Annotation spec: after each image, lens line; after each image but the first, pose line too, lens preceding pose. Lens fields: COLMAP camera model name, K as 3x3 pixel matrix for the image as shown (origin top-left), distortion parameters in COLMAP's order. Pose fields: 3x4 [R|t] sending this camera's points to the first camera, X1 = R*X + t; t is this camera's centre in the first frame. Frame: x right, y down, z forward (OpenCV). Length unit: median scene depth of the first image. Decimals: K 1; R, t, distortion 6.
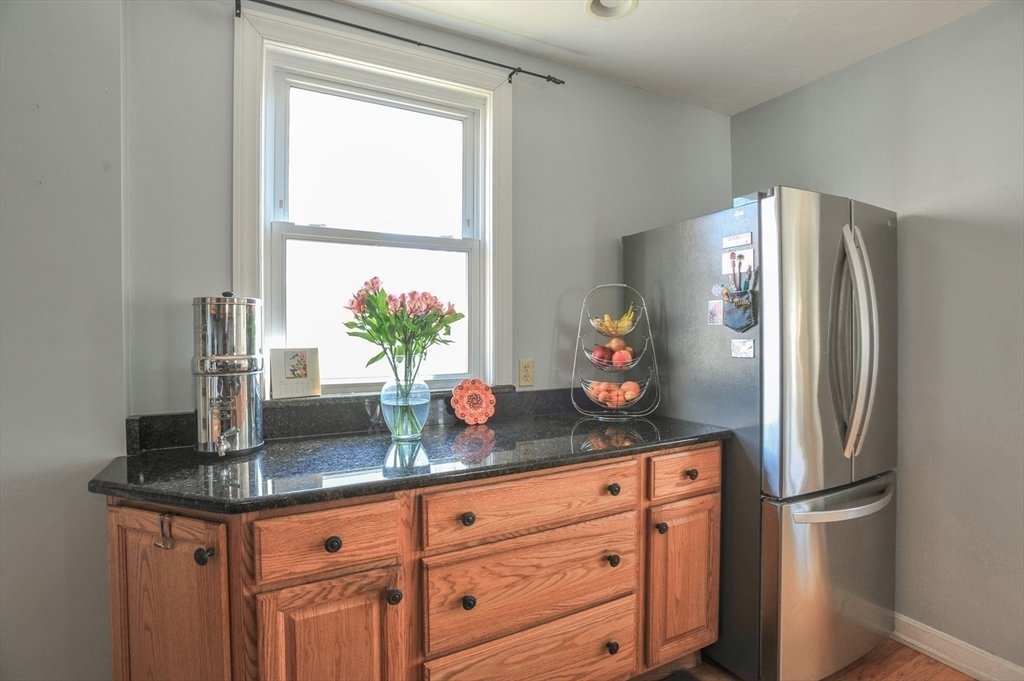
lens RADIAL K [[492.7, 0, 512.0], [0, 492.7, 340.5], [0, 0, 1]] dist [-0.002486, -0.000119]
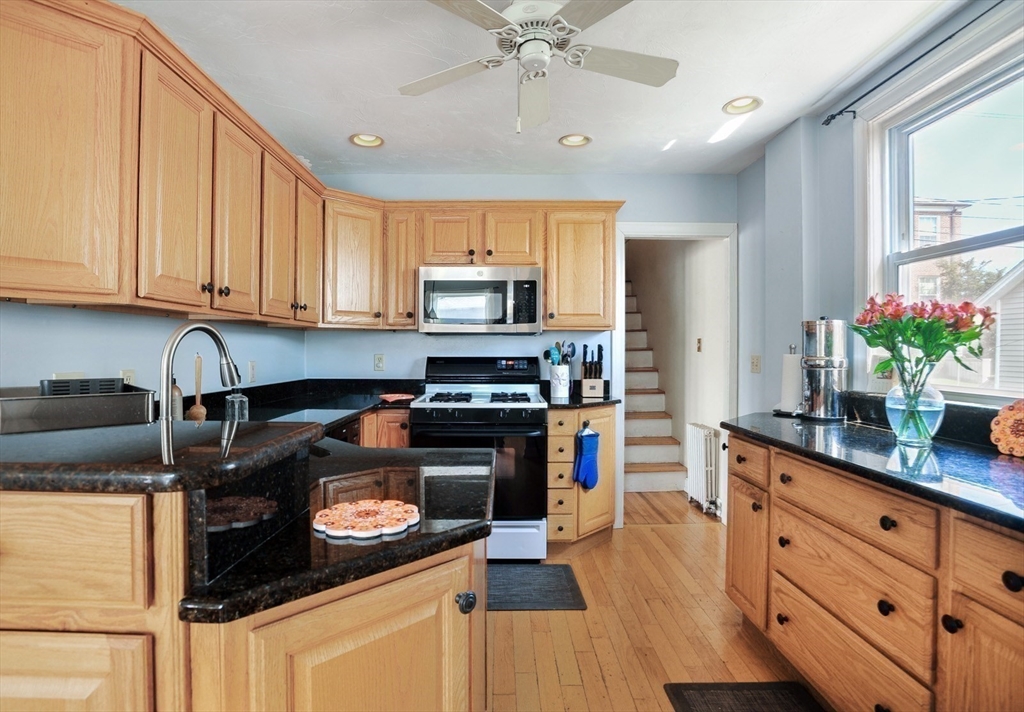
lens RADIAL K [[493.9, 0, 507.1], [0, 493.9, 370.1], [0, 0, 1]] dist [-0.049765, 0.001506]
pose [[-0.456144, 0.036557, -0.889155, 1.199747], [-0.009863, 0.998887, 0.046129, 0.009746], [0.889851, 0.029811, -0.455276, 0.777807]]
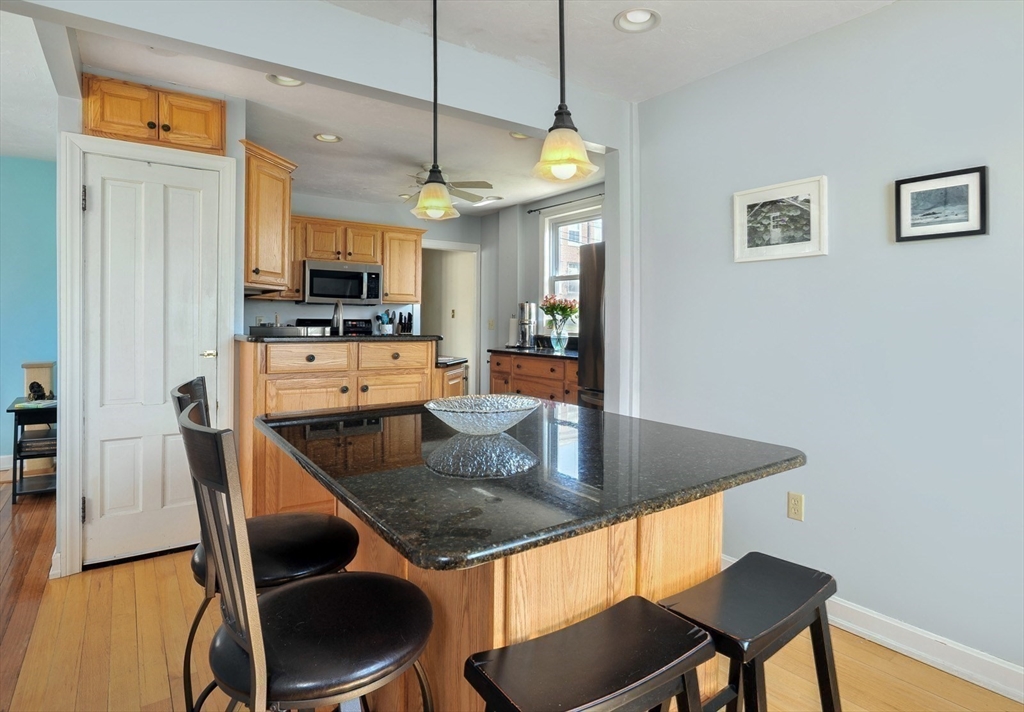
lens RADIAL K [[529.9, 0, 511.3], [0, 529.9, 350.7], [0, 0, 1]] dist [-0.047272, 0.019562]
pose [[0.122378, 0.056928, -0.990850, 2.978889], [-0.022829, 0.998251, 0.054534, 0.043933], [0.992221, 0.015946, 0.123463, 0.421359]]
